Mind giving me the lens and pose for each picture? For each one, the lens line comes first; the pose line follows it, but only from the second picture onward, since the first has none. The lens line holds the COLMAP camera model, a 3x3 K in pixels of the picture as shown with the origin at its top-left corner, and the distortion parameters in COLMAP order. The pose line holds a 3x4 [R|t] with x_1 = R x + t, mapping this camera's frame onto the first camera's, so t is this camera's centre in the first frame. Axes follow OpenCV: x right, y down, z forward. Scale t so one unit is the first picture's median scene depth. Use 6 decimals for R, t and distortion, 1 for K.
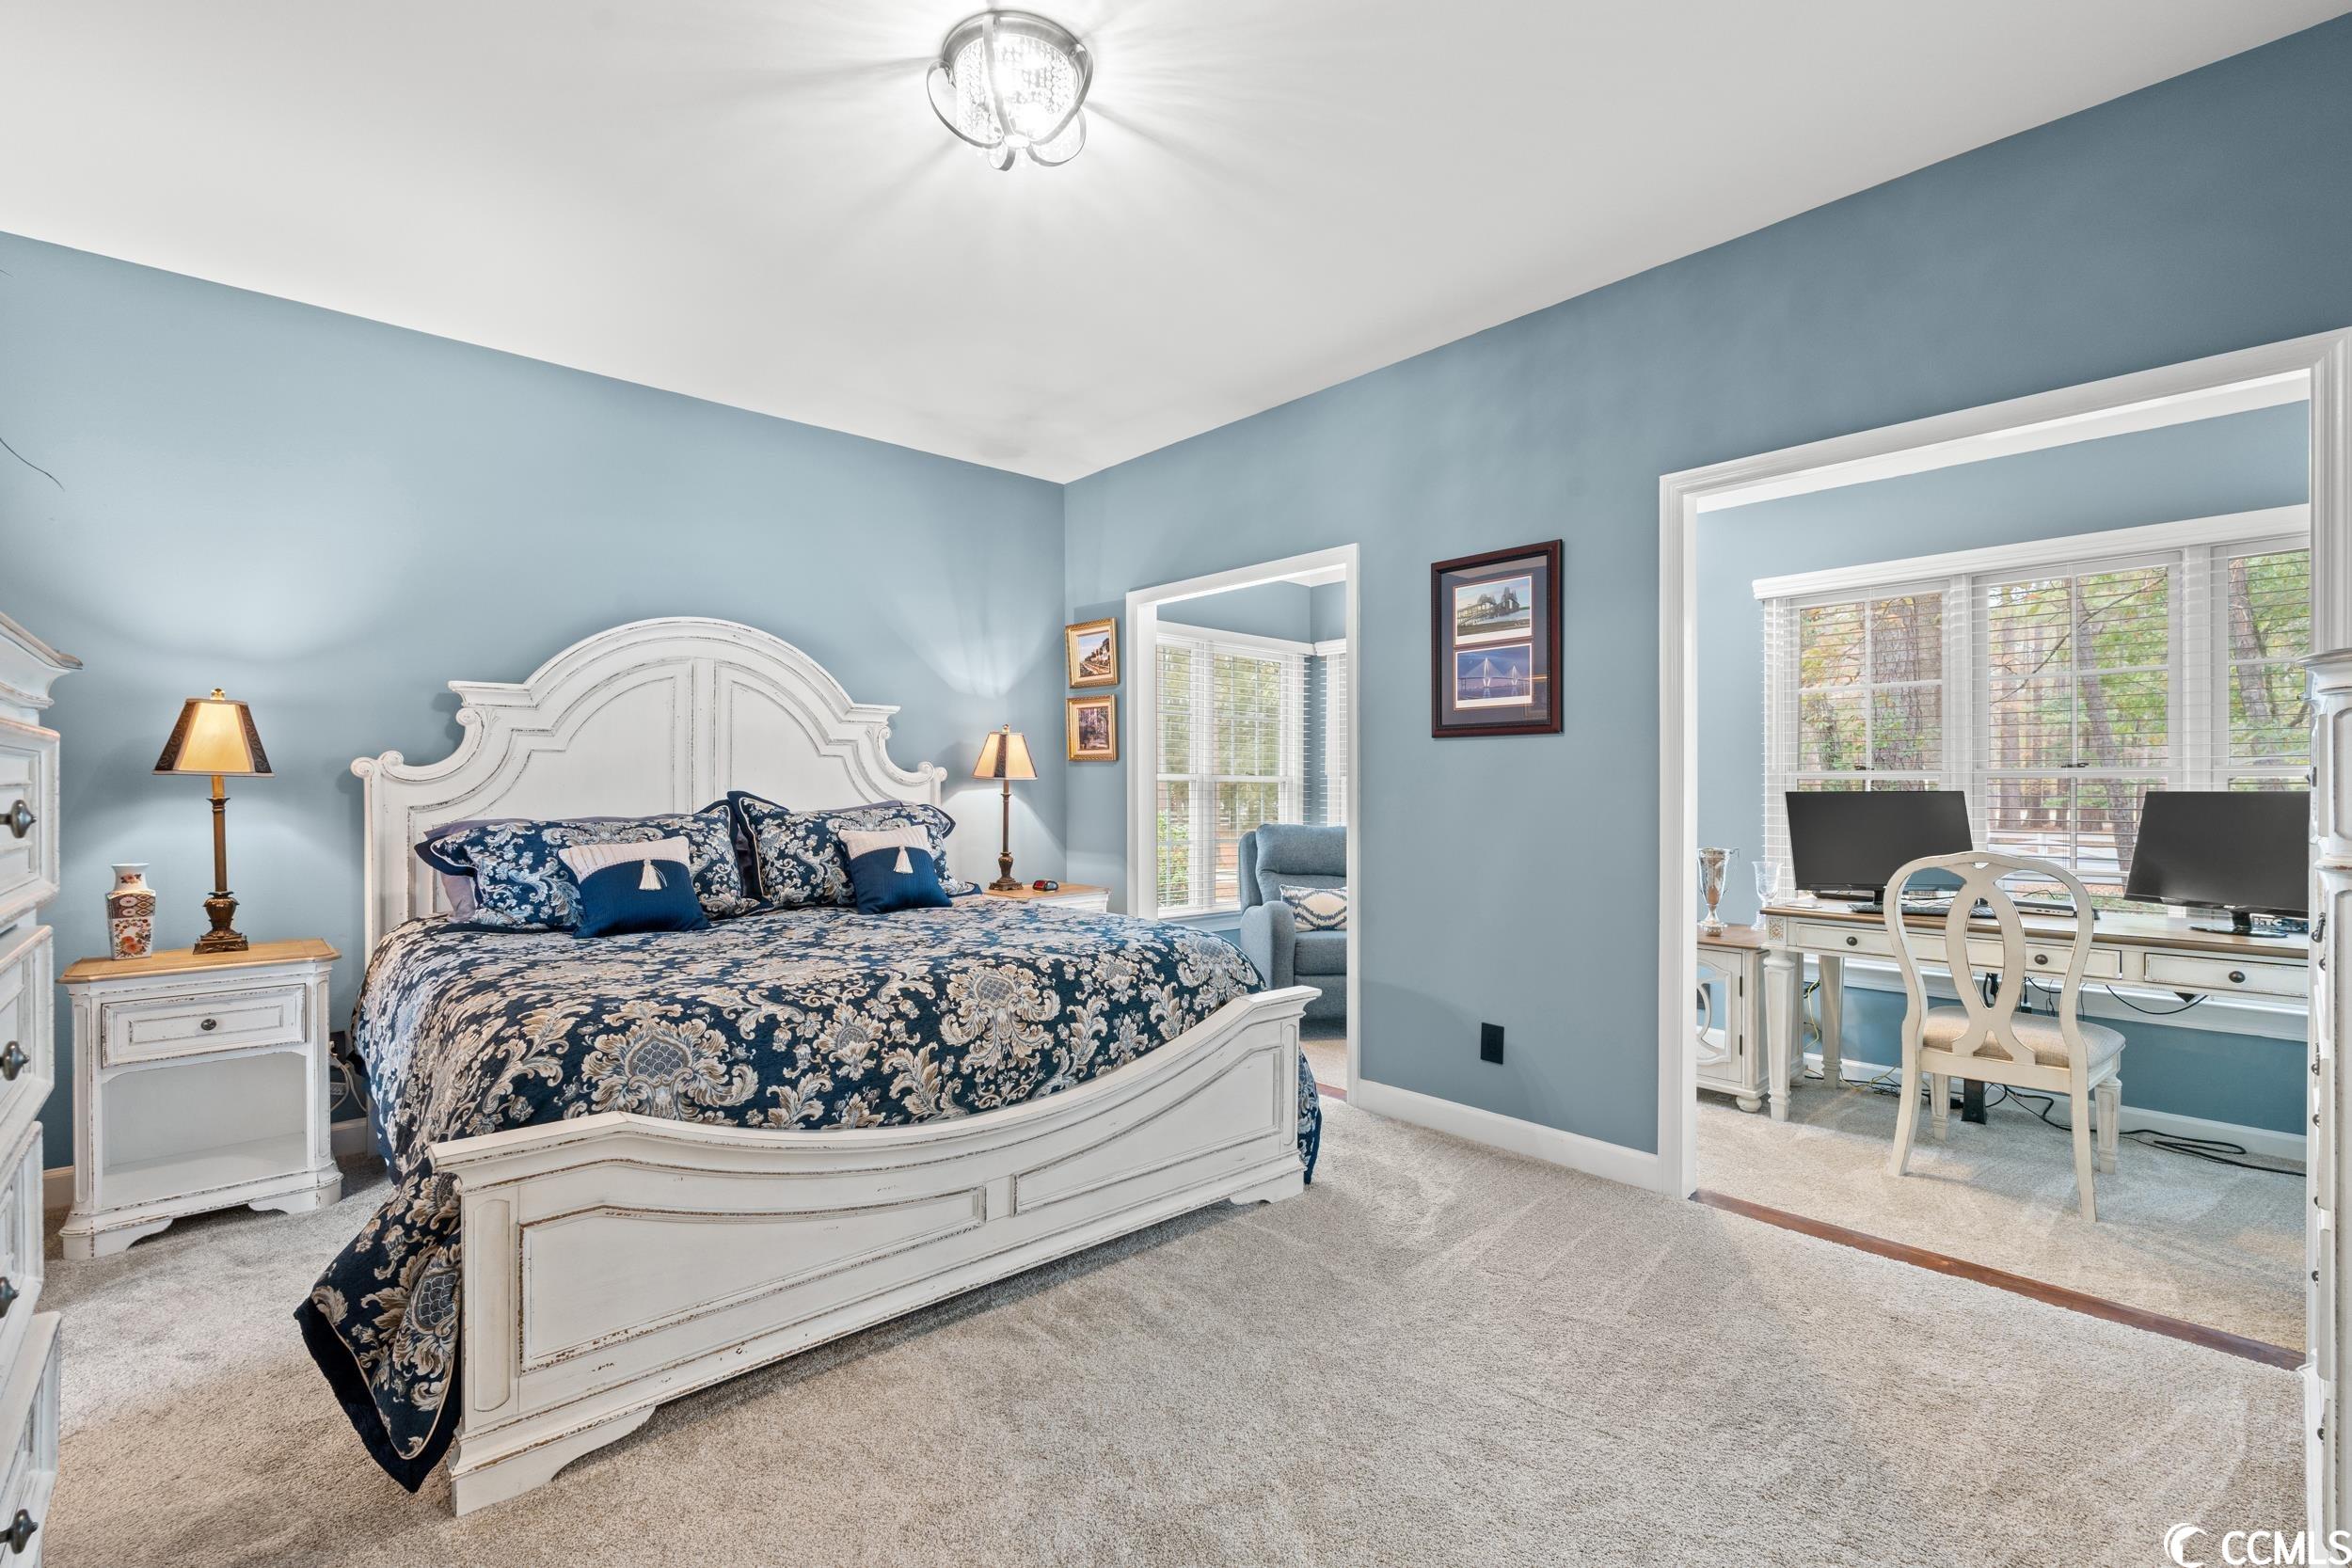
lens RADIAL K [[1043.8, 0, 1176.5], [0, 1043.8, 795.5], [0, 0, 1]] dist [-0.002670, 0.000049]
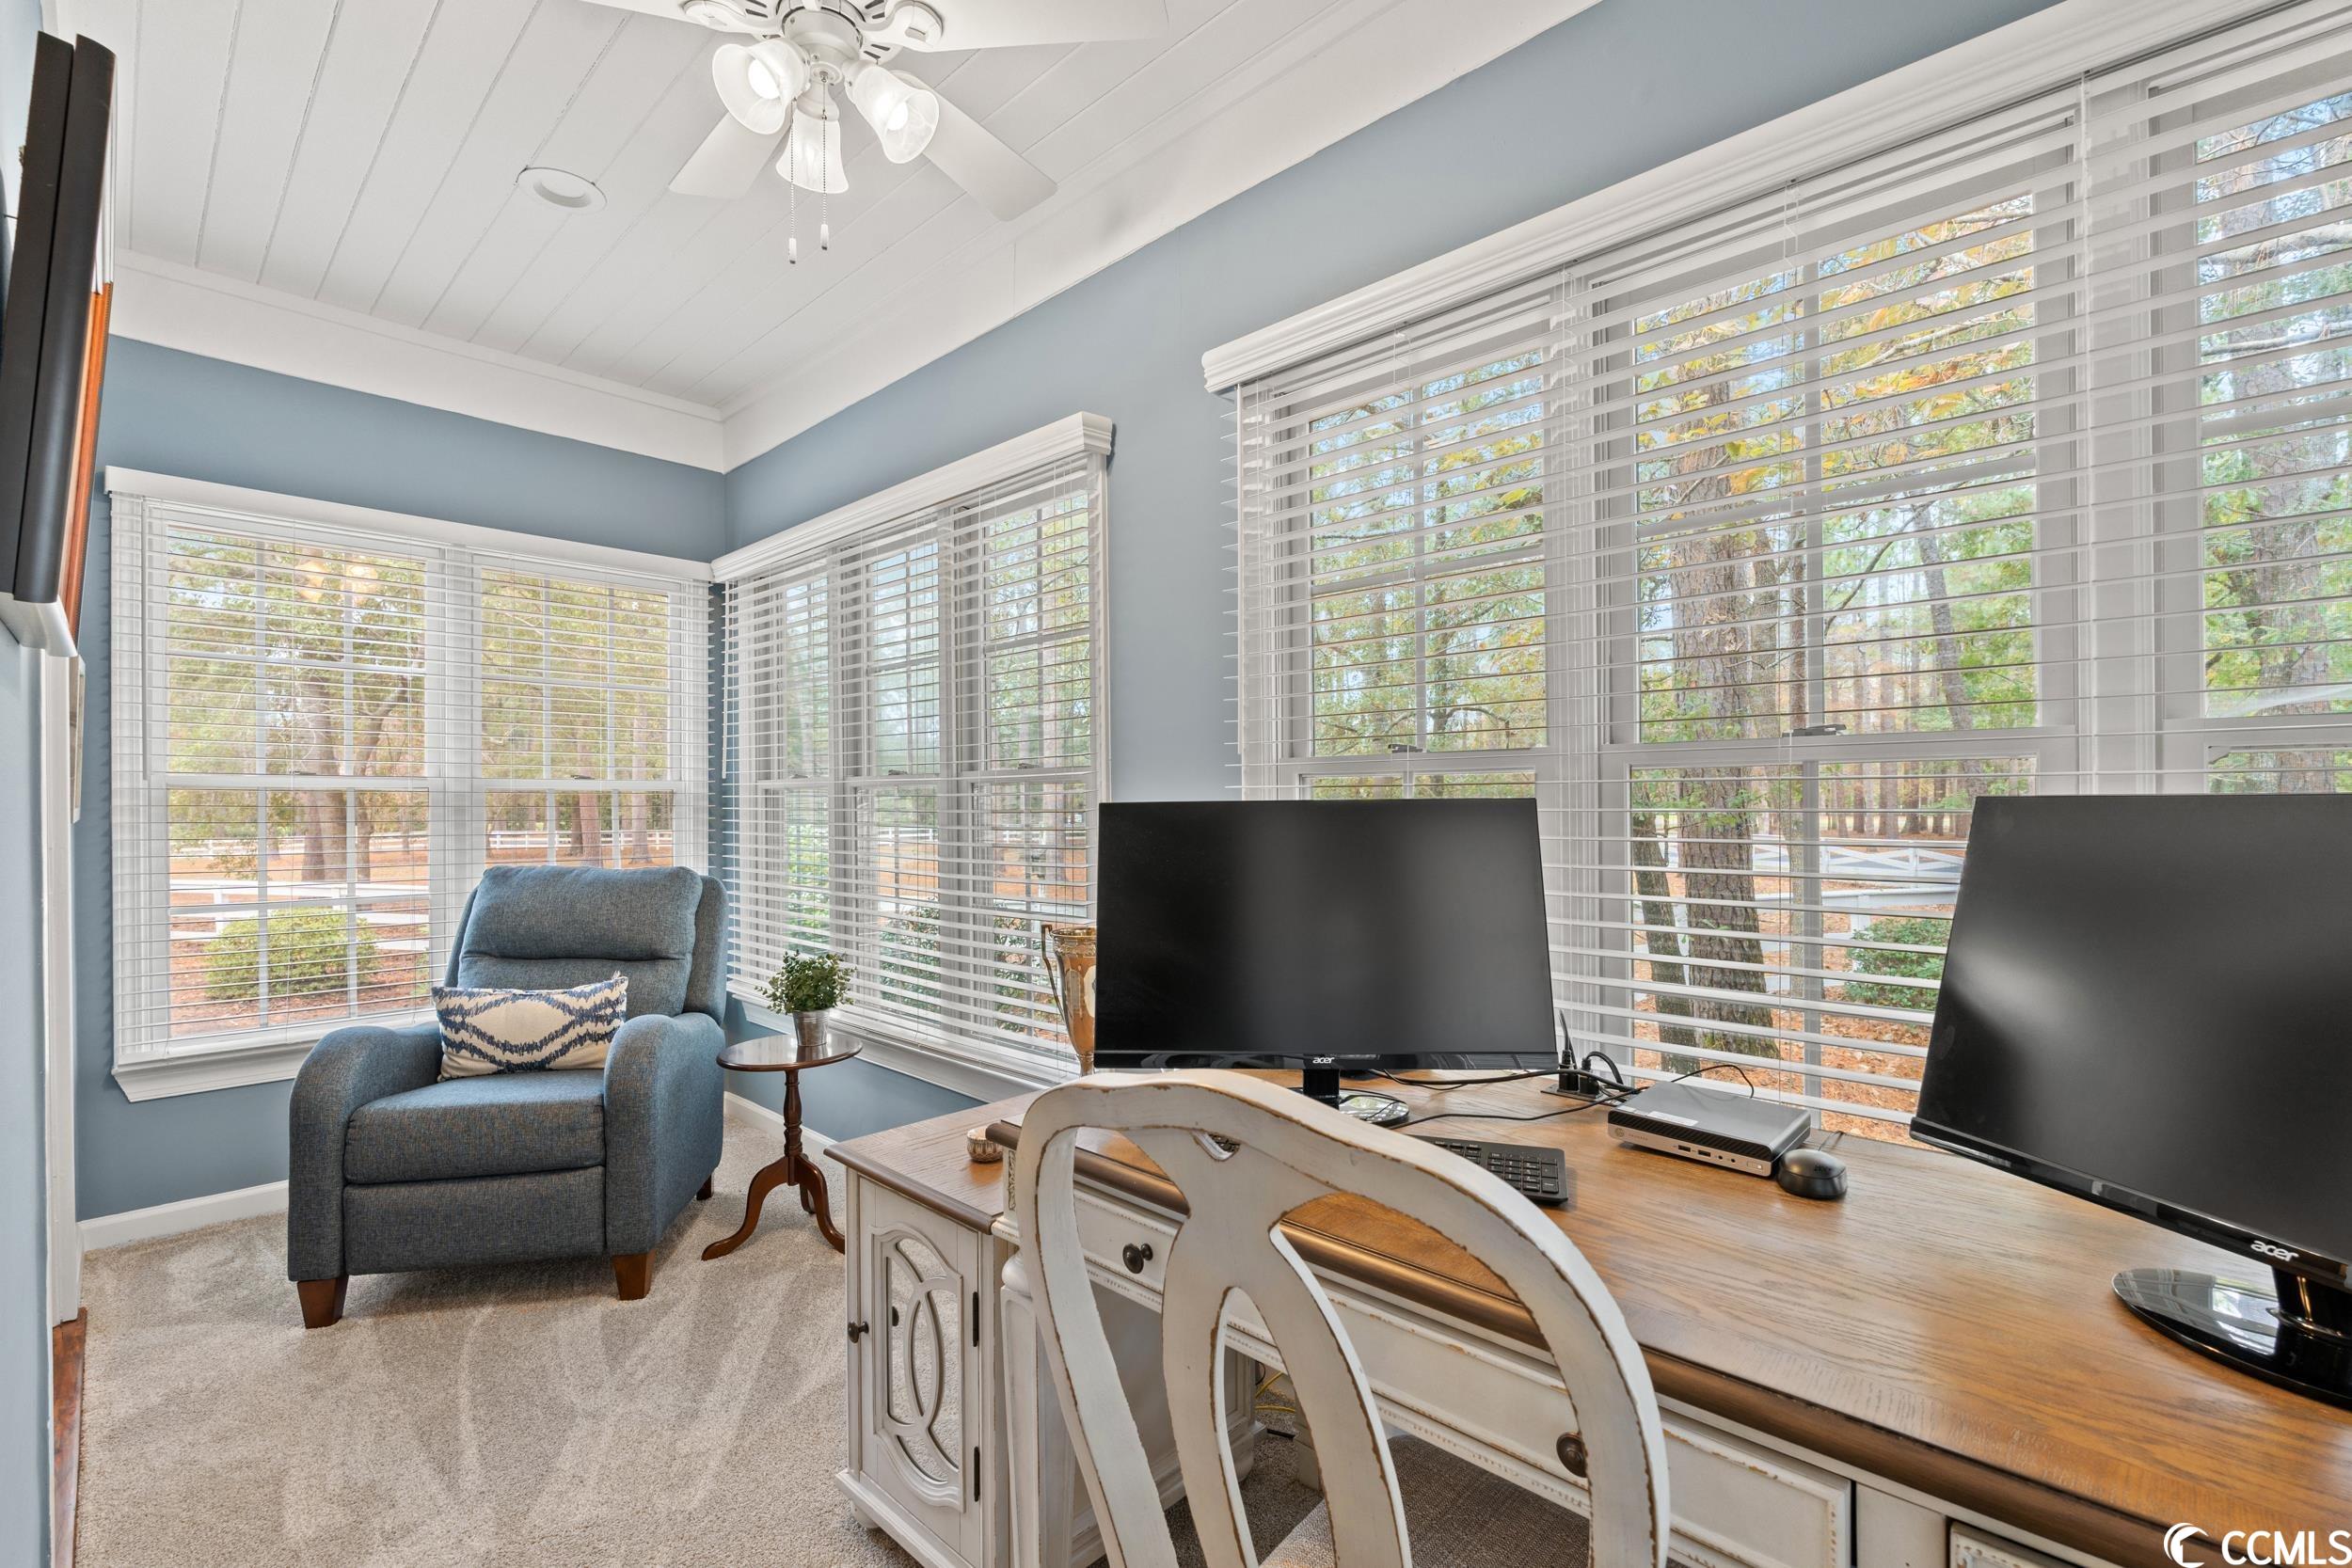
lens RADIAL K [[1043.8, 0, 1176.5], [0, 1043.8, 795.5], [0, 0, 1]] dist [-0.002670, 0.000049]
pose [[0.998769, -0.009613, 0.048654, 0.448437], [0.010055, 0.999910, -0.008848, -0.001586], [-0.048565, 0.009326, 0.998776, 0.461794]]
